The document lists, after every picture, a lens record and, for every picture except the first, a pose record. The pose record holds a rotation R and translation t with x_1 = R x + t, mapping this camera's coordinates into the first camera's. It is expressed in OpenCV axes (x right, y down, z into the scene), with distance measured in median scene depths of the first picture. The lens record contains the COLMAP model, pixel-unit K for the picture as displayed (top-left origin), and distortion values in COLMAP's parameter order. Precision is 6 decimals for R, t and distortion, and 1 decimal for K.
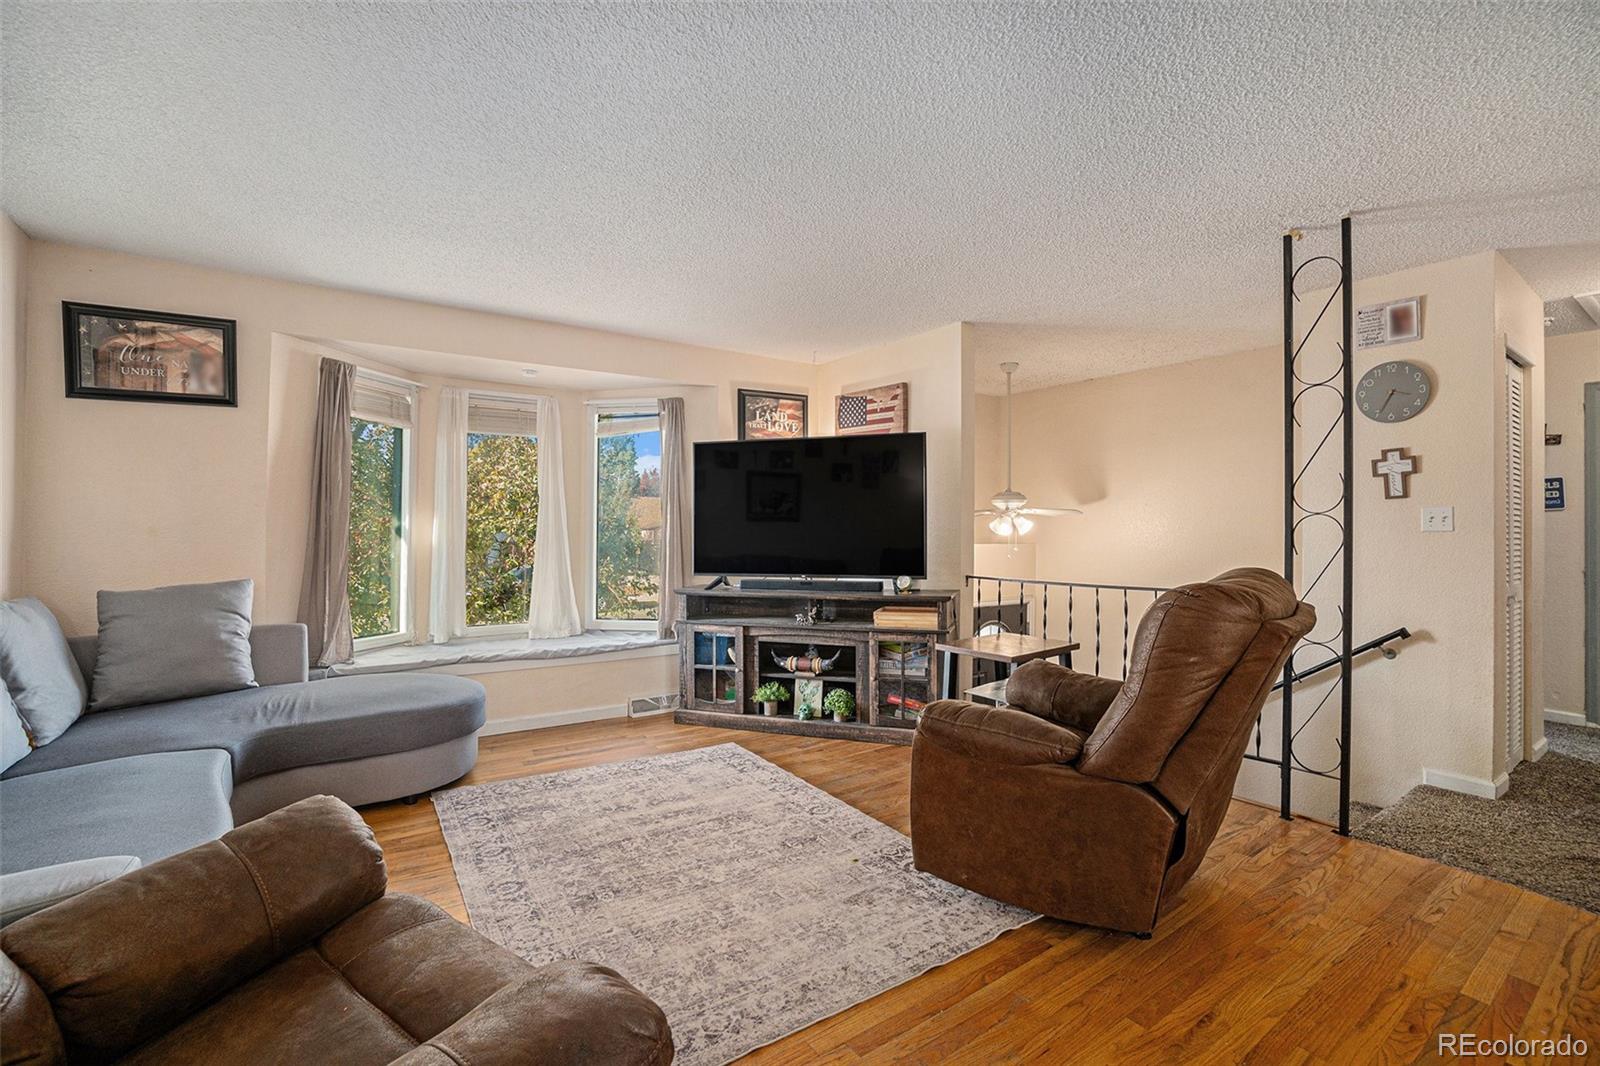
lens RADIAL K [[700.7, 0, 805.2], [0, 700.7, 528.3], [0, 0, 1]] dist [-0.016912, 0.000819]
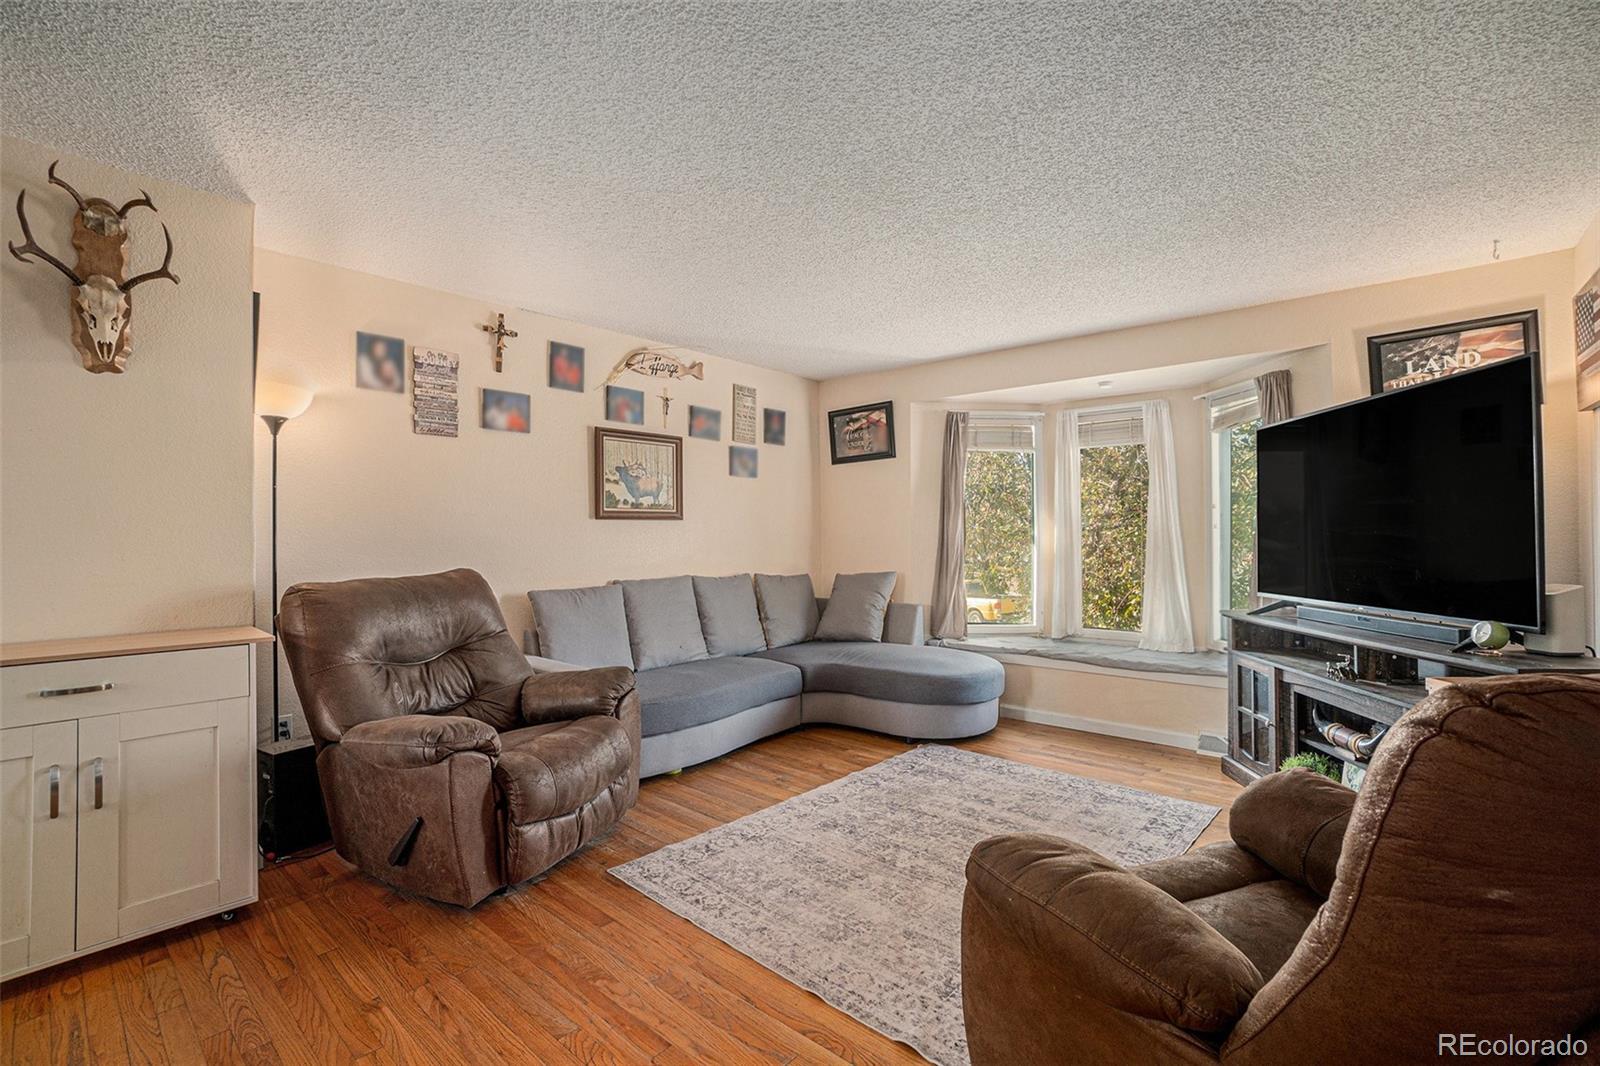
lens RADIAL K [[700.7, 0, 805.6], [0, 700.7, 531.3], [0, 0, 1]] dist [-0.016912, 0.000819]
pose [[0.284449, -0.009735, -0.958642, 0.562261], [0.003011, 0.999953, -0.009261, 0.000077], [0.958686, -0.000252, 0.284465, 0.358616]]
